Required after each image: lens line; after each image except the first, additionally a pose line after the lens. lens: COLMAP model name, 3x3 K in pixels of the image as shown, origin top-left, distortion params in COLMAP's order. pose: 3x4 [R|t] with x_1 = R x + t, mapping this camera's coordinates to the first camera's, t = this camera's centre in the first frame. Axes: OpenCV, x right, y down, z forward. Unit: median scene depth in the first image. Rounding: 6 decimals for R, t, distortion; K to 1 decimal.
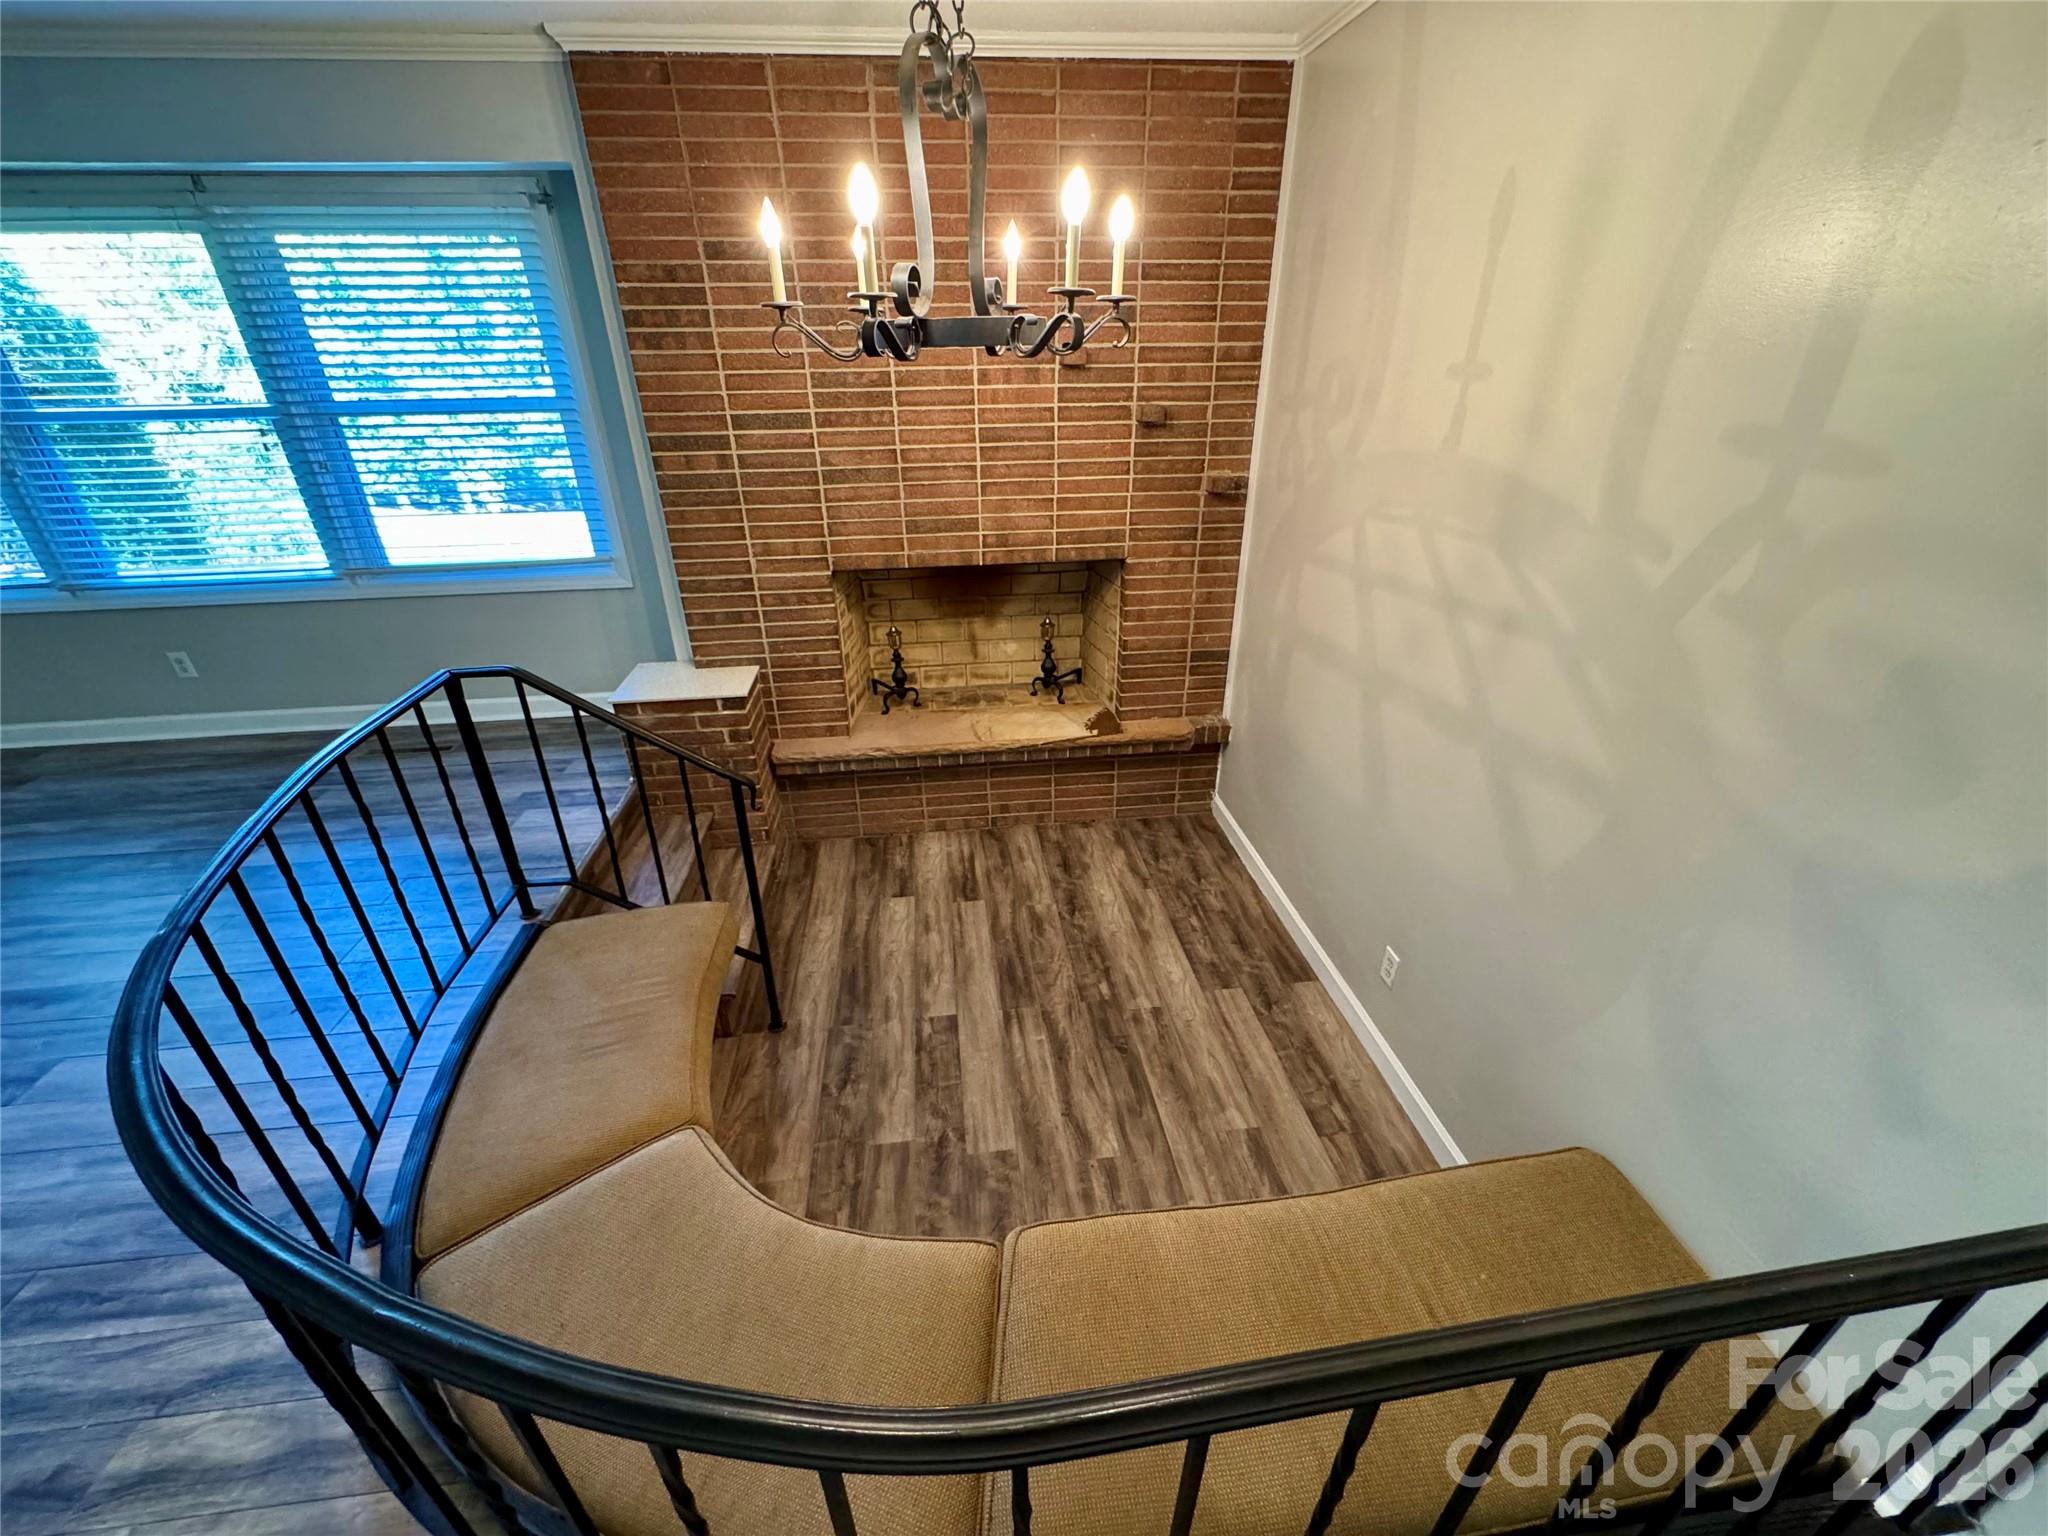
lens RADIAL K [[818.6, 0, 1020.8], [0, 818.6, 766.0], [0, 0, 1]] dist [-0.000366, -0.000175]
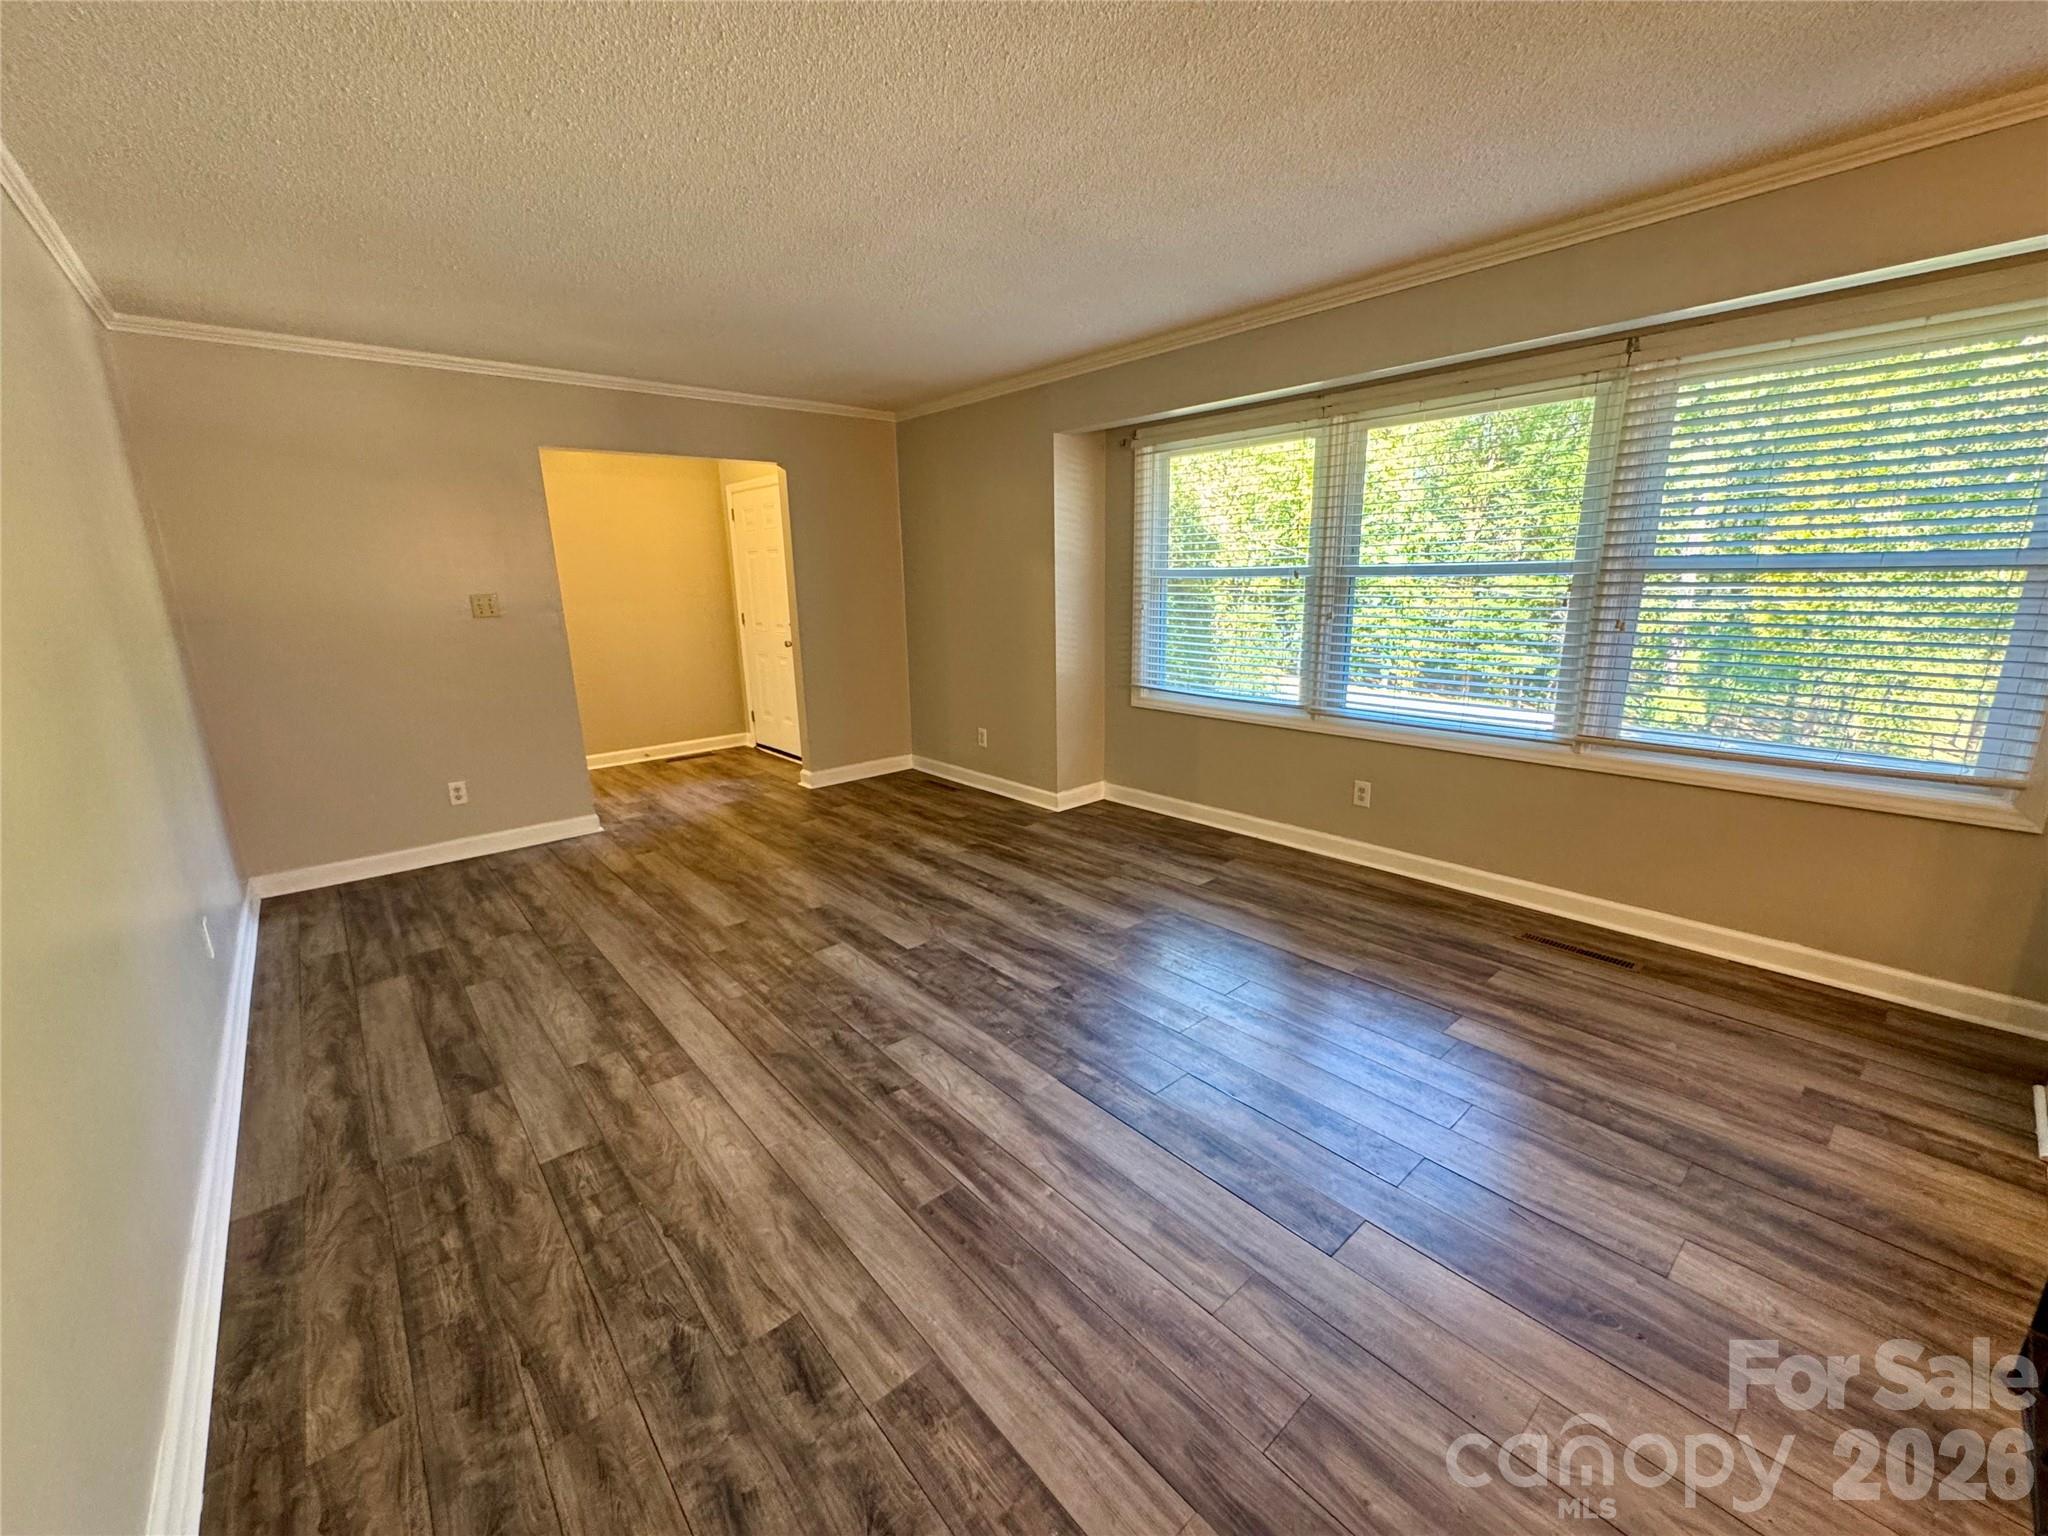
lens RADIAL K [[822.6, 0, 1024.0], [0, 822.6, 768.0], [0, 0, 1]] dist [0.000522, -0.000327]
pose [[0.565626, 0.192046, -0.801989, -0.480807], [-0.362376, 0.931464, -0.032526, 0.043469], [0.740778, 0.309019, 0.596453, 0.037254]]
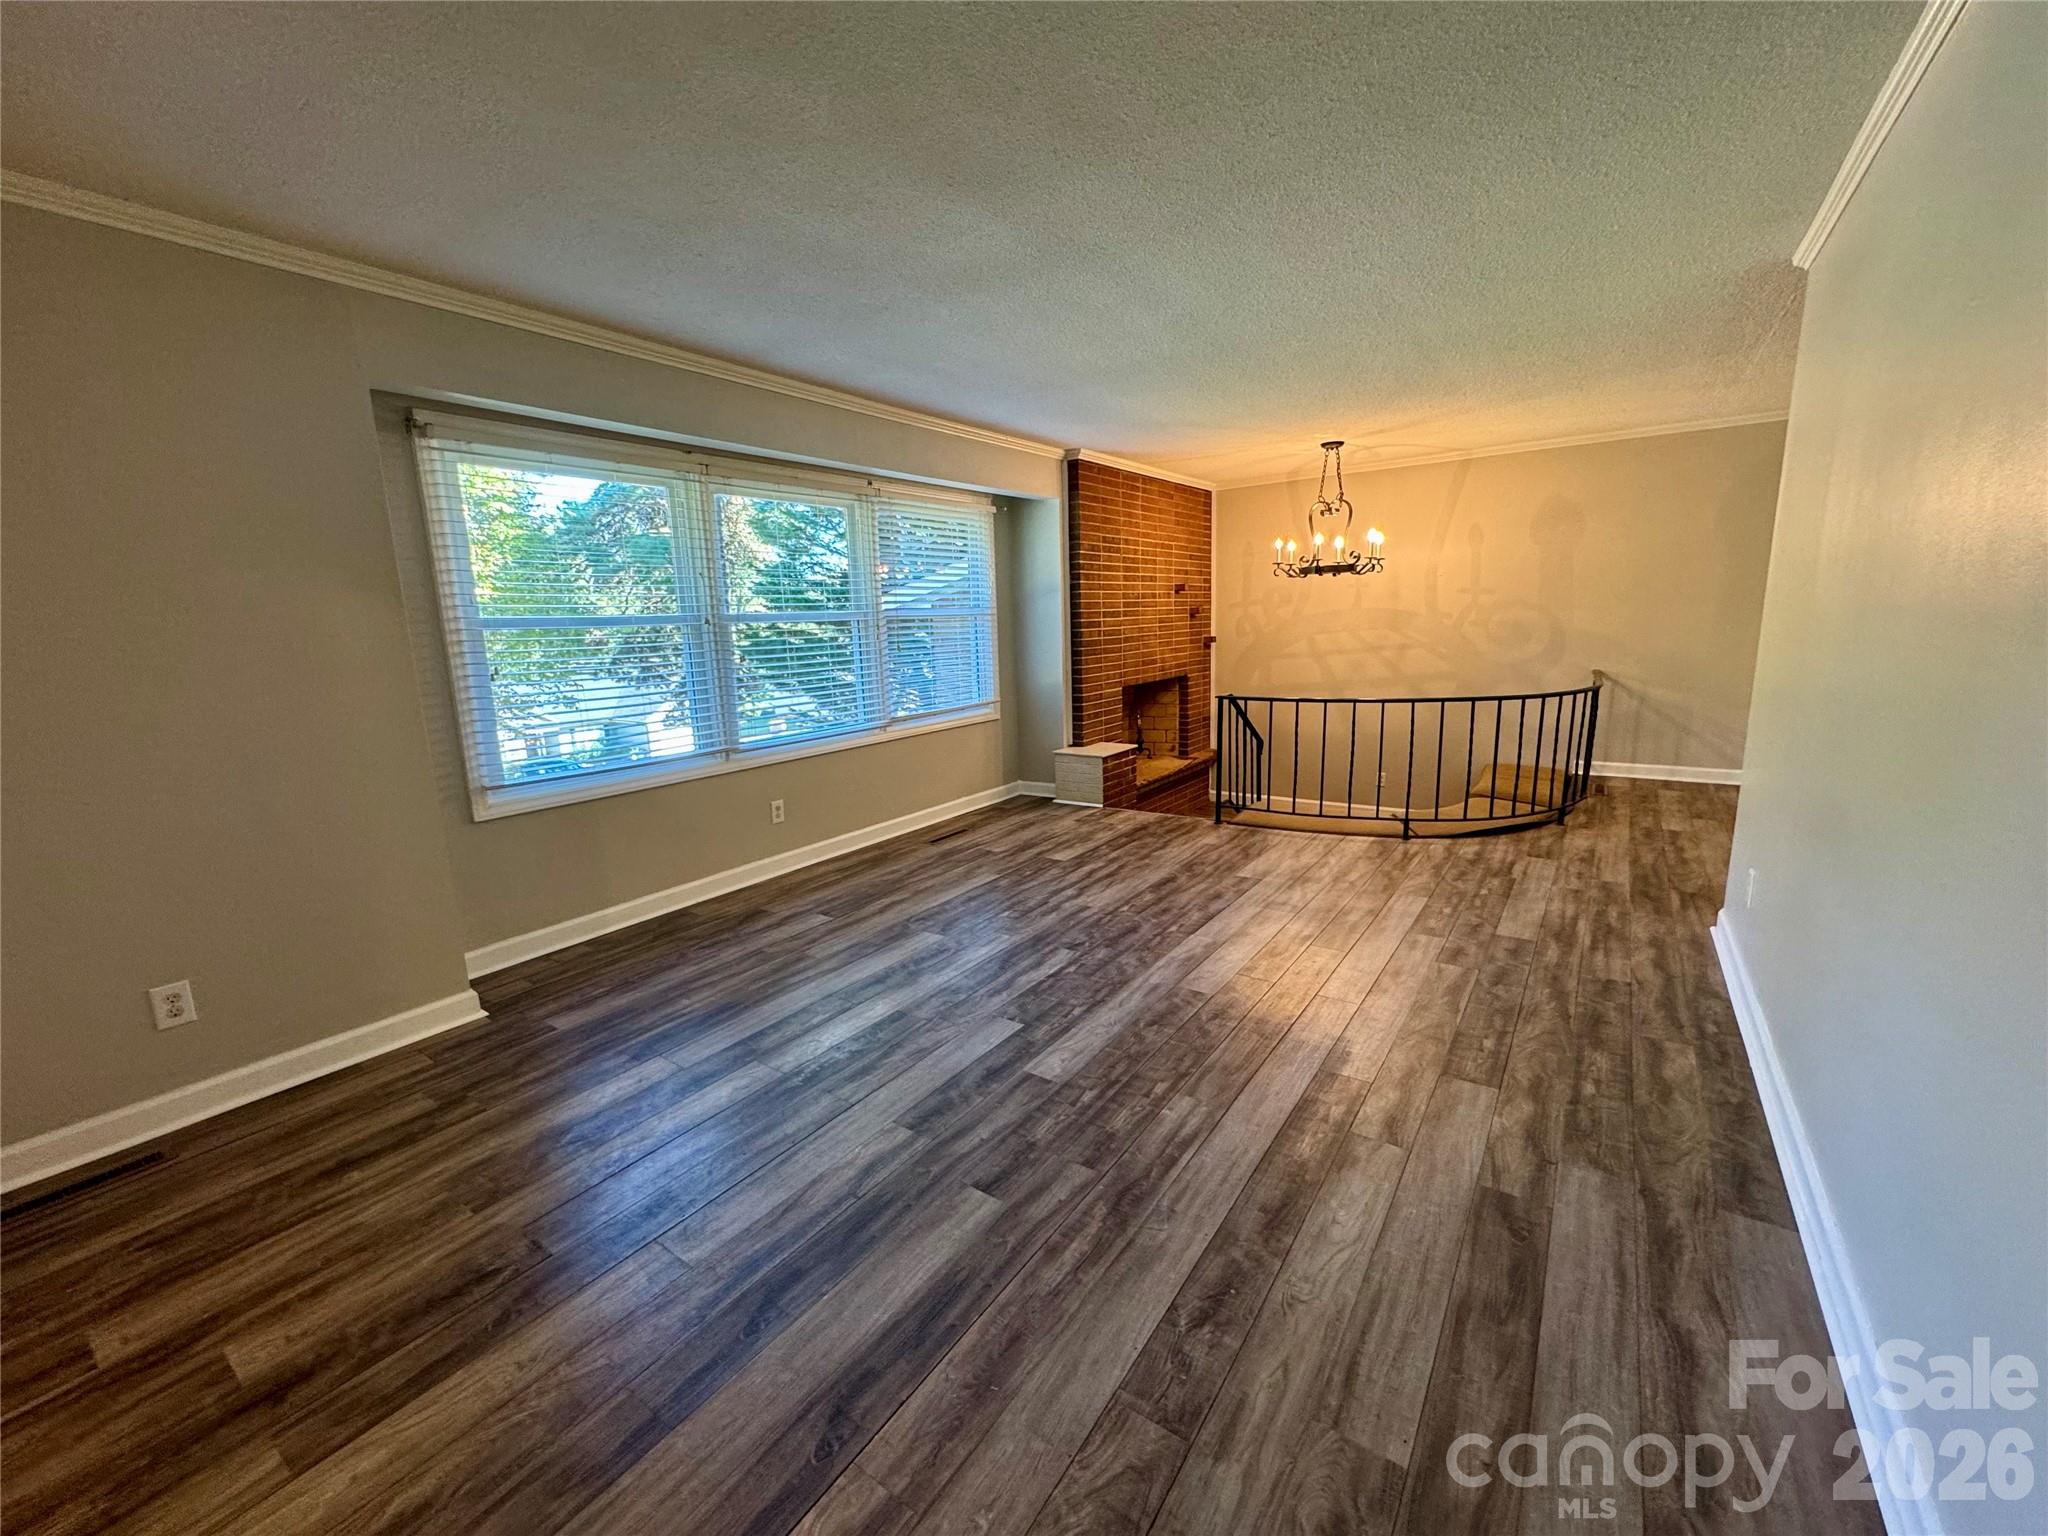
lens RADIAL K [[818.6, 0, 1020.8], [0, 818.6, 766.0], [0, 0, 1]] dist [-0.000366, -0.000175]
pose [[0.670101, -0.142467, 0.728469, -1.862363], [0.360878, 0.920141, -0.152011, 0.143128], [-0.648638, 0.364751, 0.668001, -0.068753]]
